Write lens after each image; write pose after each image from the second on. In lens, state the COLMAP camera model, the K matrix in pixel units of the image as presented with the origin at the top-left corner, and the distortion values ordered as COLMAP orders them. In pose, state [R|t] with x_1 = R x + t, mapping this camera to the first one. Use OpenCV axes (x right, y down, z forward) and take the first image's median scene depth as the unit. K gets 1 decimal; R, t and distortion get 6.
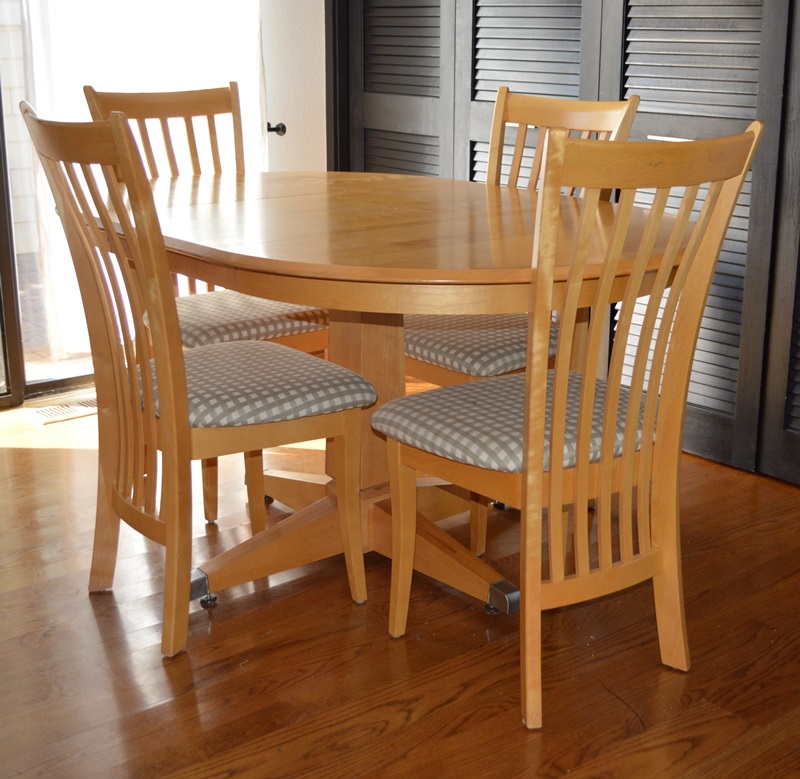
lens RADIAL K [[1256.3, 0, 401.8], [0, 1256.3, 388.3], [0, 0, 1]] dist [-0.071015, 0.000000]
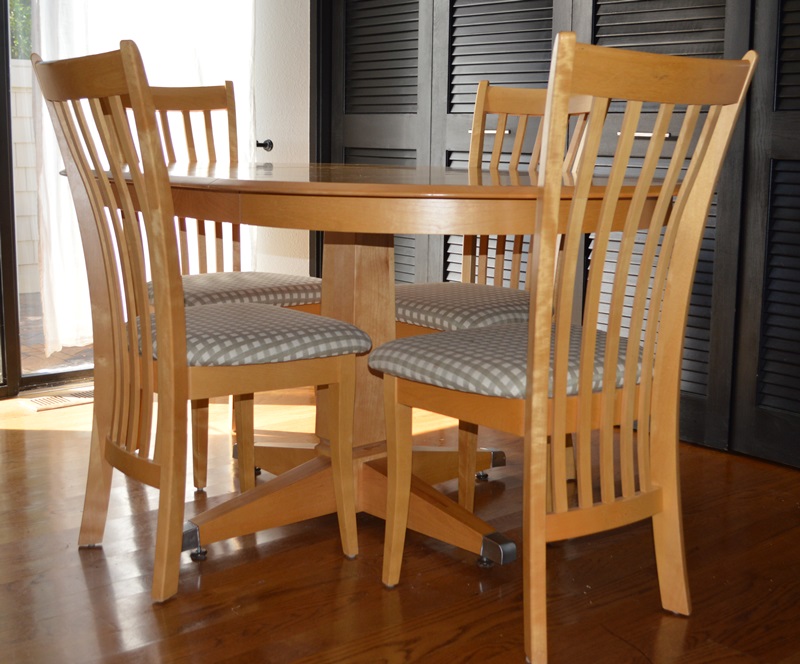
lens RADIAL K [[1137.9, 0, 370.9], [0, 1137.9, 302.5], [0, 0, 1]] dist [-0.073548, 0.000000]
pose [[0.999933, 0.007854, 0.008553, -0.028203], [-0.006730, 0.992225, -0.124278, 0.085793], [-0.009463, 0.124212, 0.992211, 0.085315]]
